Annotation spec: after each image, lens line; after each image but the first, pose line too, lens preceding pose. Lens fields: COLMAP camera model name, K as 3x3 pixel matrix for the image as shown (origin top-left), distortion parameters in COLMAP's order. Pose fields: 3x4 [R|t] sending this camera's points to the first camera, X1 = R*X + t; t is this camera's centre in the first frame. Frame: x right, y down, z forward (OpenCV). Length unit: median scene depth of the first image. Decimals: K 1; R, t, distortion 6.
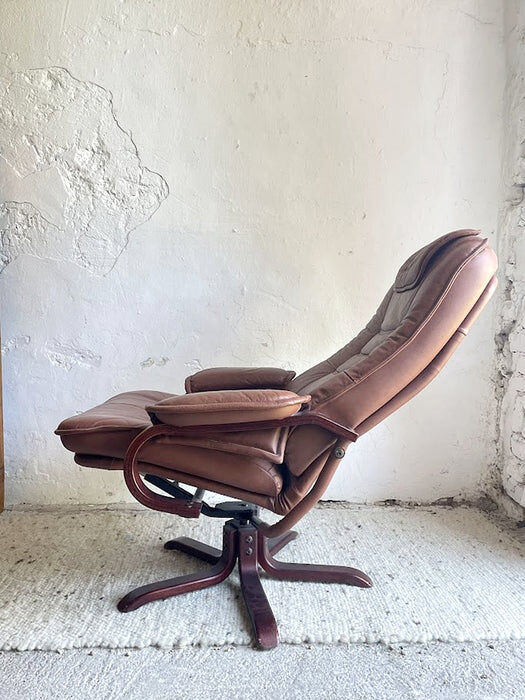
lens RADIAL K [[582.7, 0, 269.2], [0, 582.7, 350.6], [0, 0, 1]] dist [0.063502, -0.078199]
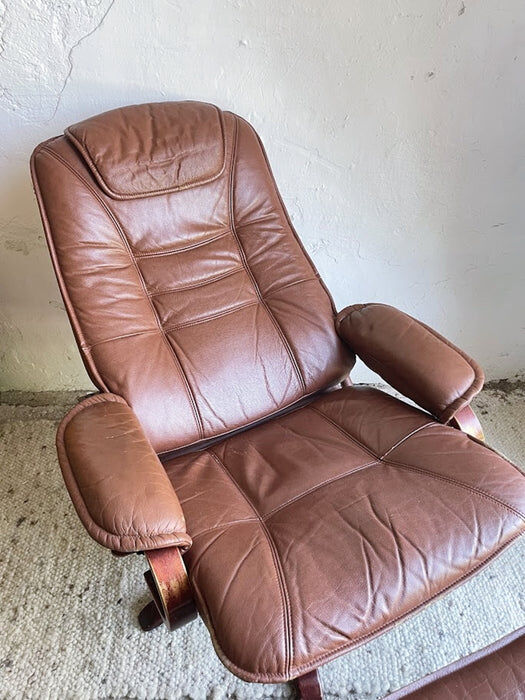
lens RADIAL K [[582.7, 0, 259.9], [0, 582.7, 354.5], [0, 0, 1]] dist [0.063502, -0.078199]
pose [[0.999807, -0.010947, -0.016337, -0.040626], [0.018041, 0.841178, 0.540457, -0.300211], [0.007826, -0.540647, 0.841213, 0.354753]]
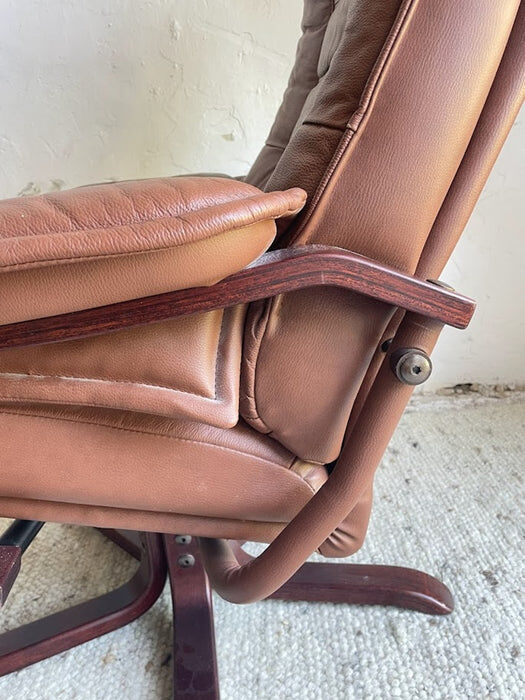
lens RADIAL K [[582.7, 0, 260.3], [0, 582.7, 354.5], [0, 0, 1]] dist [0.063502, -0.078199]
pose [[0.992727, -0.078979, -0.090860, 0.065316], [0.100451, 0.959394, 0.263576, 0.050724], [0.066353, -0.270786, 0.960350, 0.483349]]
